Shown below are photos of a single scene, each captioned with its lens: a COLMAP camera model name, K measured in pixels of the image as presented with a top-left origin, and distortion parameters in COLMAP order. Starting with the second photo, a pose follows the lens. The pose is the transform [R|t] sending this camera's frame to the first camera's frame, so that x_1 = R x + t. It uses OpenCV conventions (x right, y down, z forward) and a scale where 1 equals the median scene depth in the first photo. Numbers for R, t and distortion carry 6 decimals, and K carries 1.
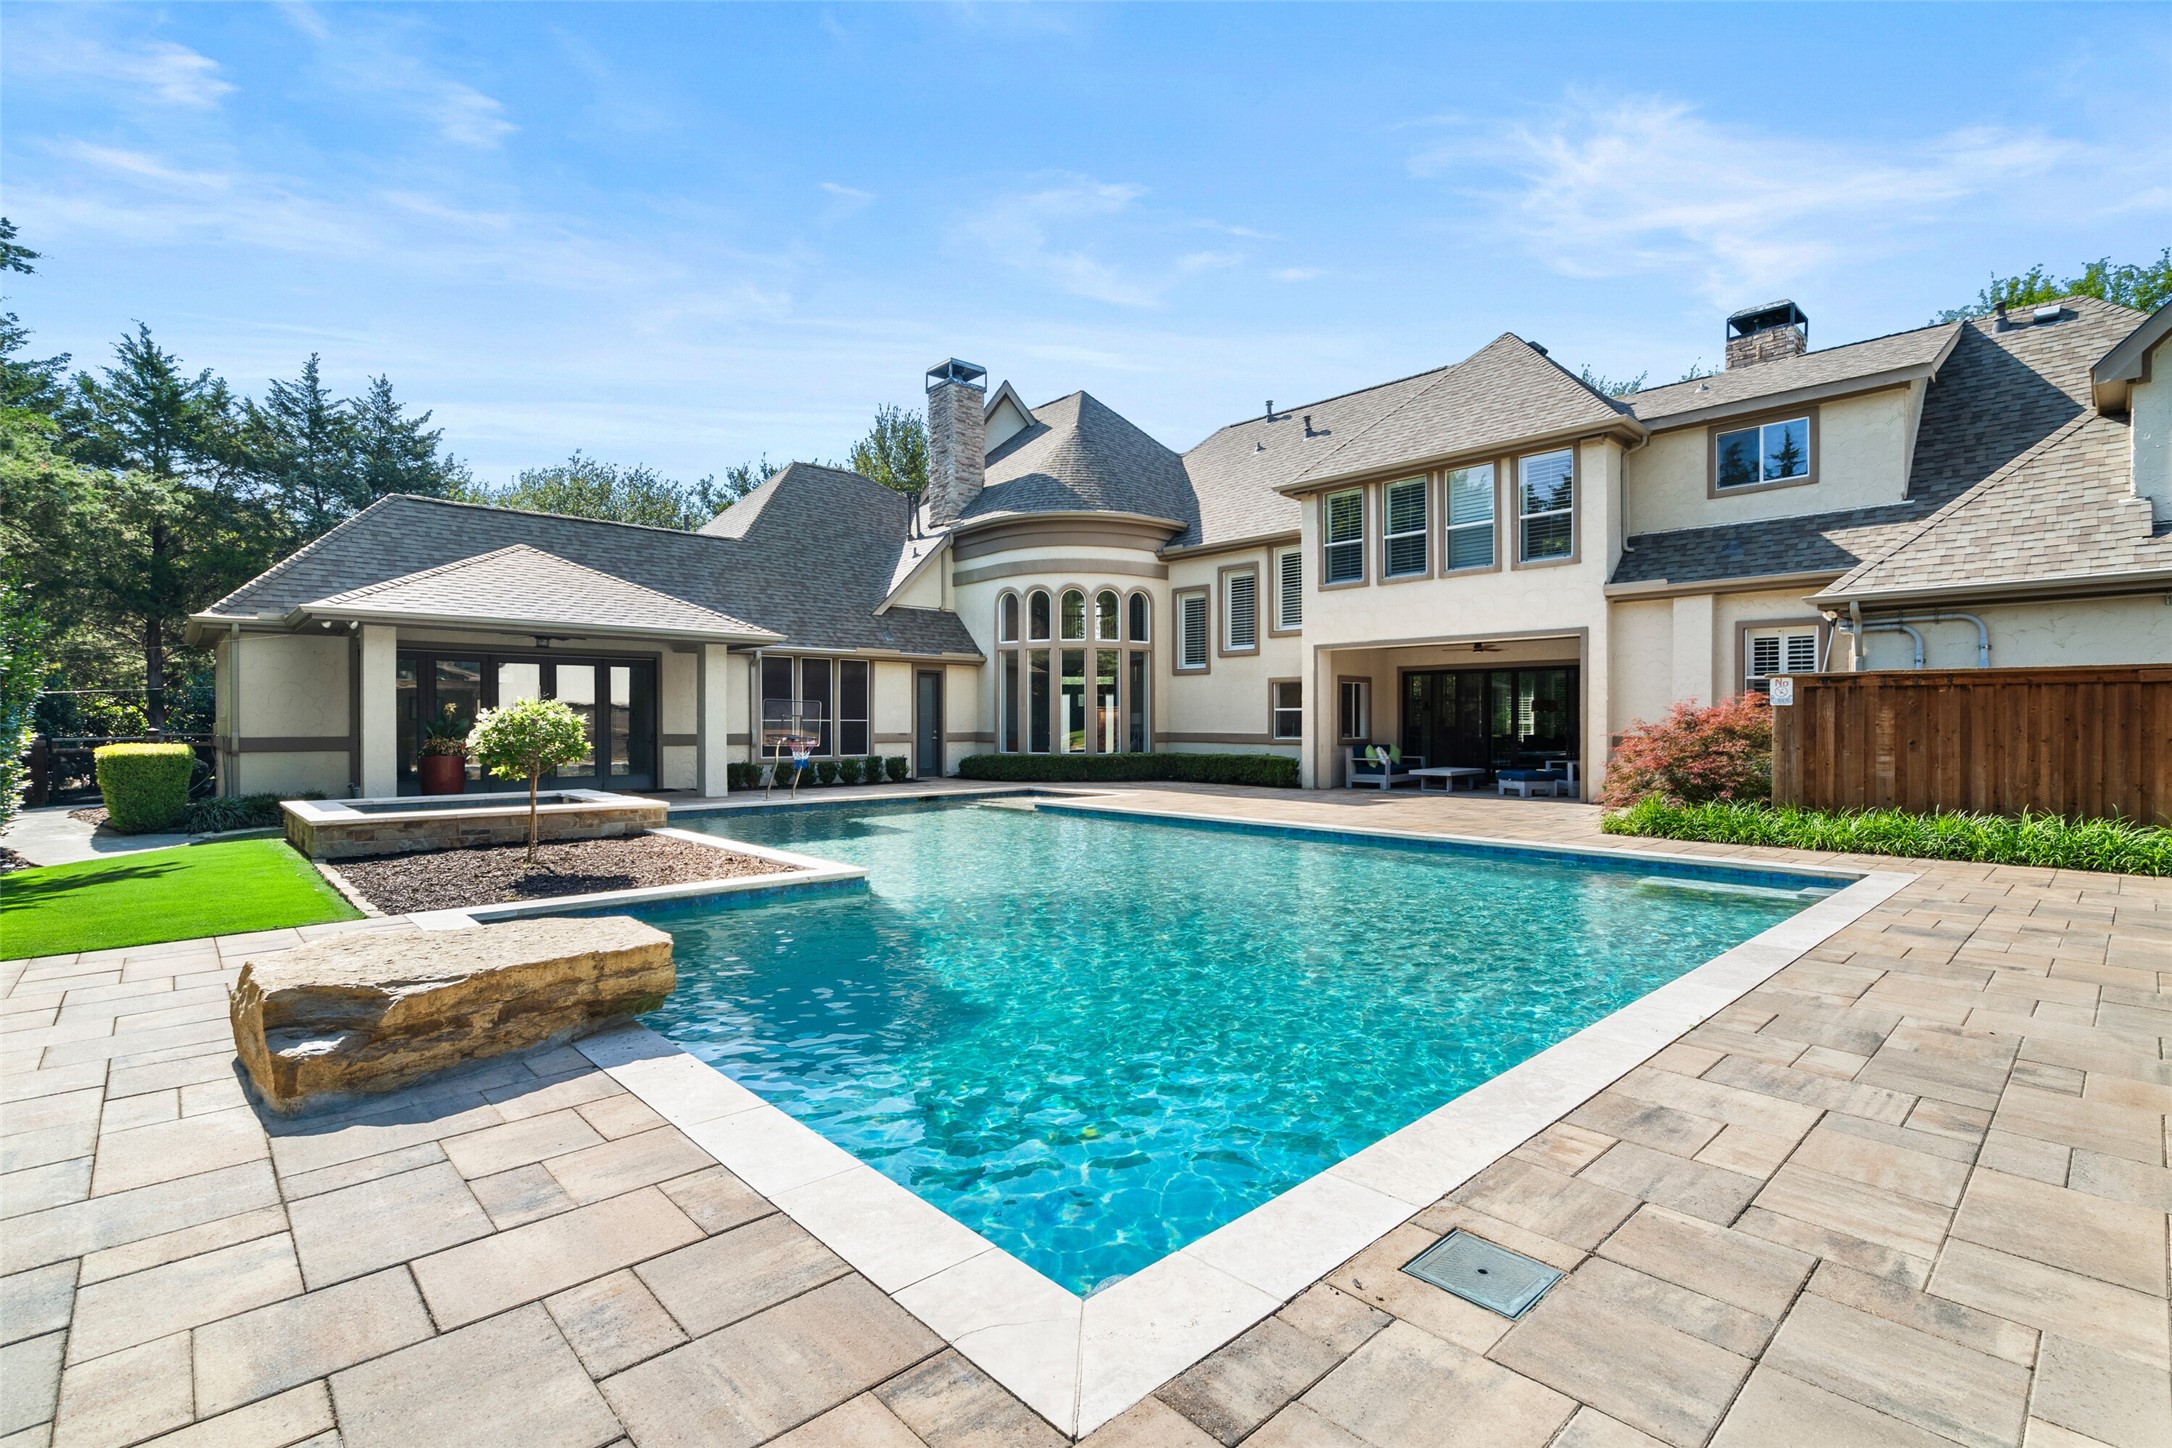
lens RADIAL K [[980.3, 0, 1086.0], [0, 980.3, 724.0], [0, 0, 1]] dist [-0.024830, 0.000042]
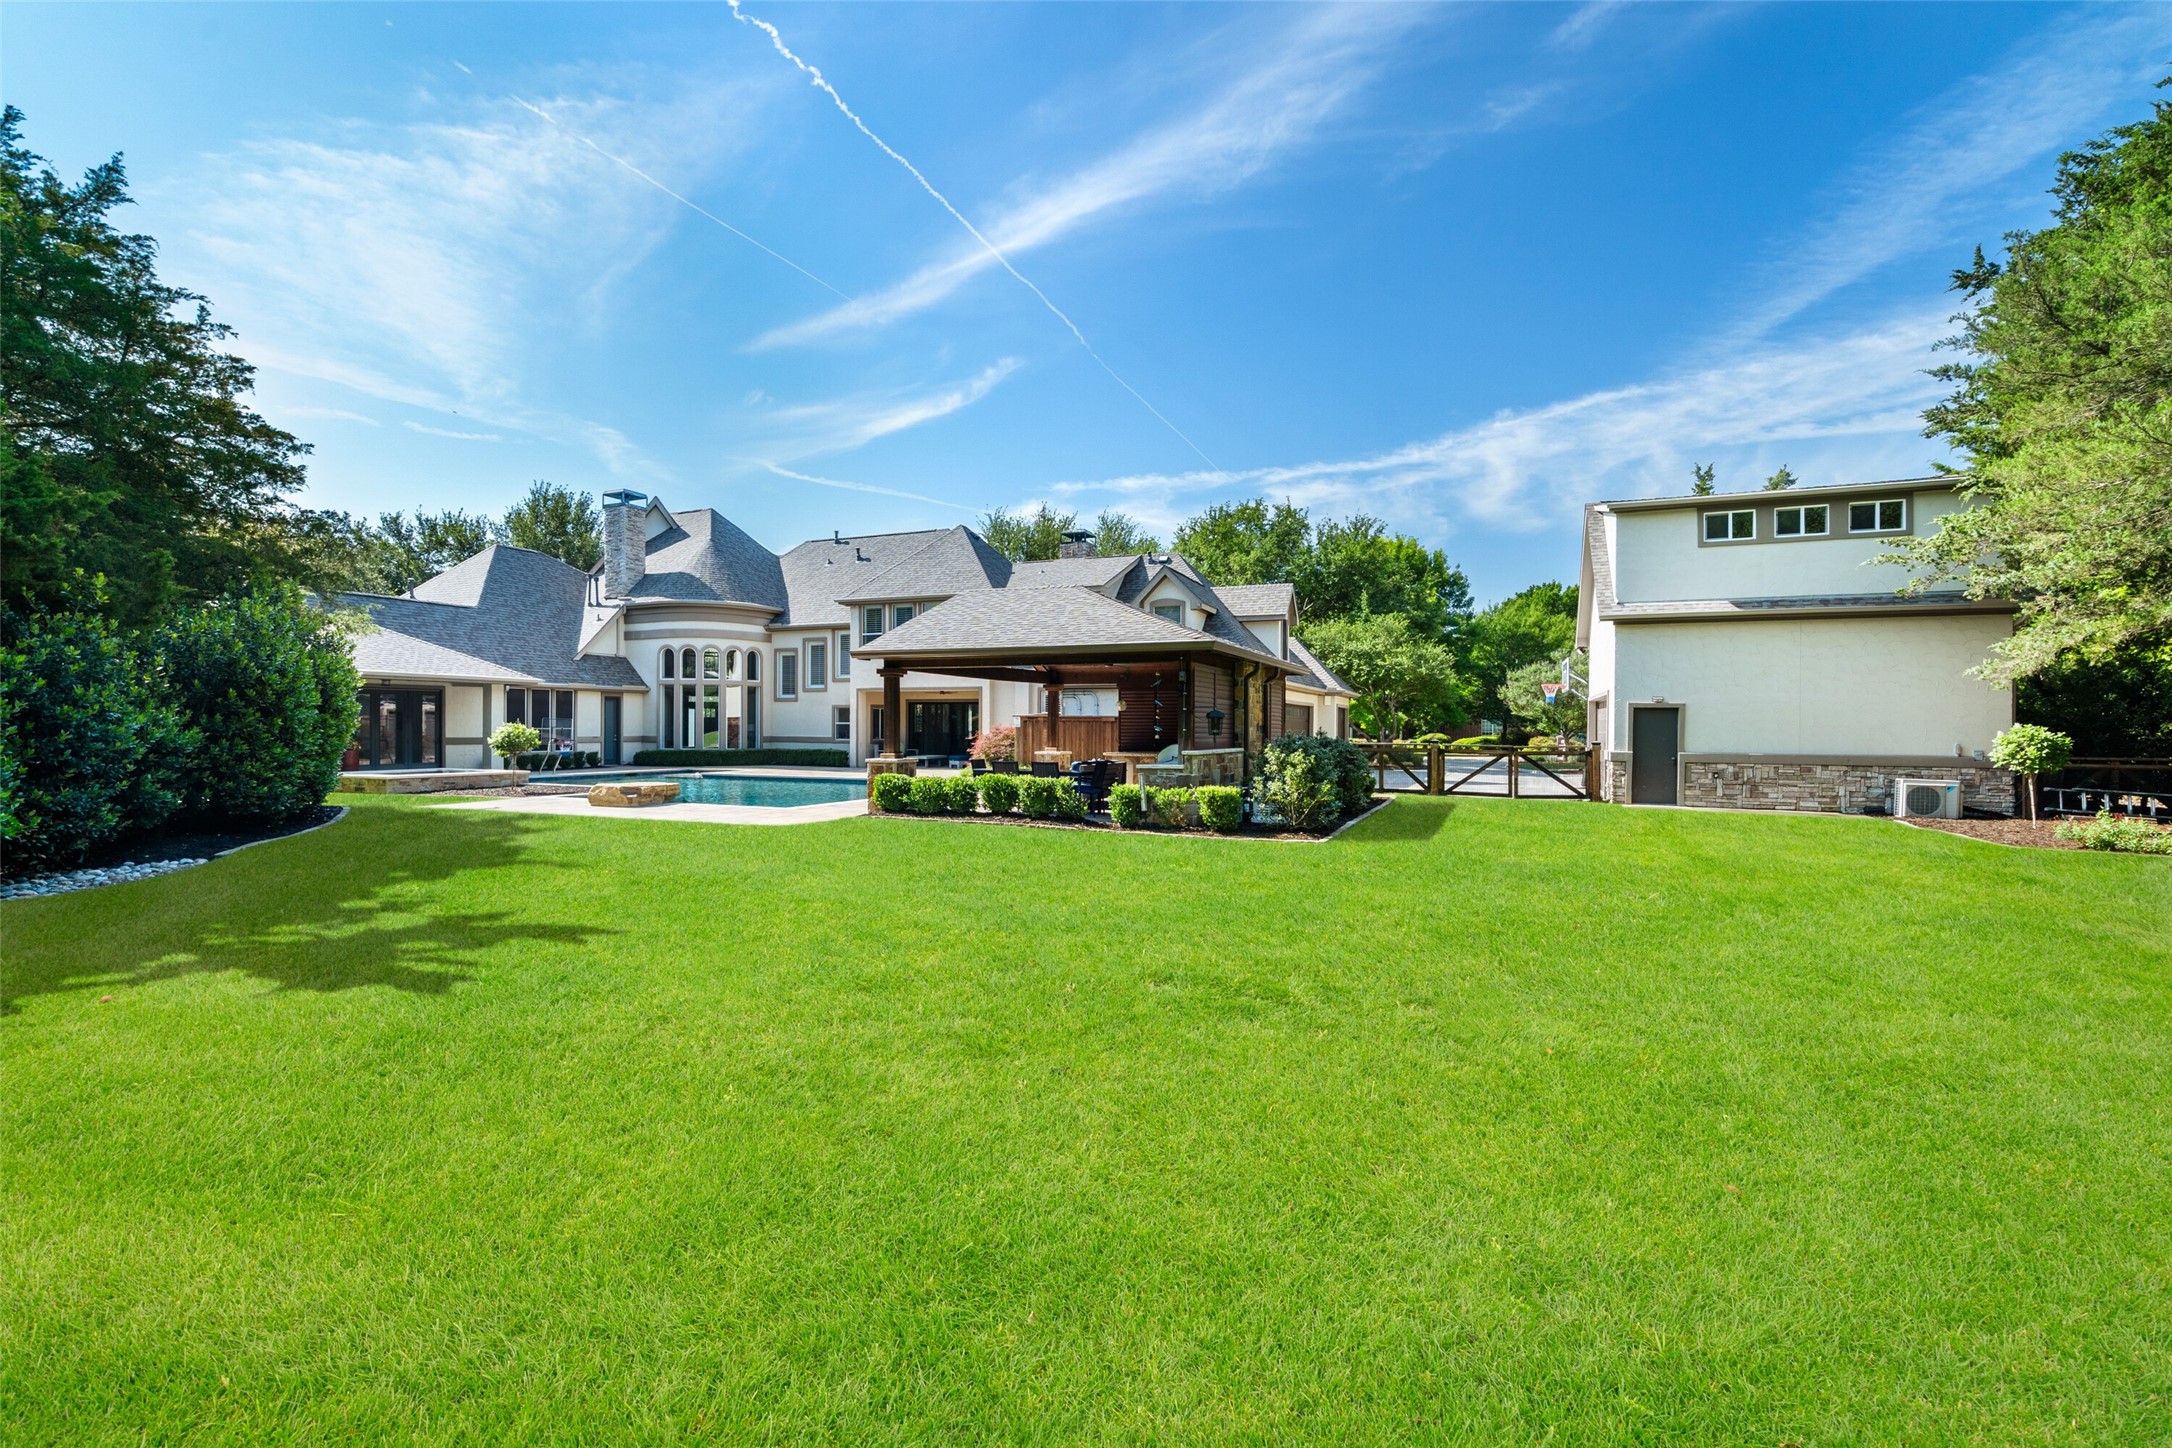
lens RADIAL K [[980.3, 0, 1086.0], [0, 980.3, 724.0], [0, 0, 1]] dist [-0.024830, 0.000042]
pose [[0.914992, 0.004842, 0.403443, -0.095806], [-0.003720, 0.999987, -0.003566, -0.007926], [-0.403455, 0.001762, 0.914998, -0.723290]]
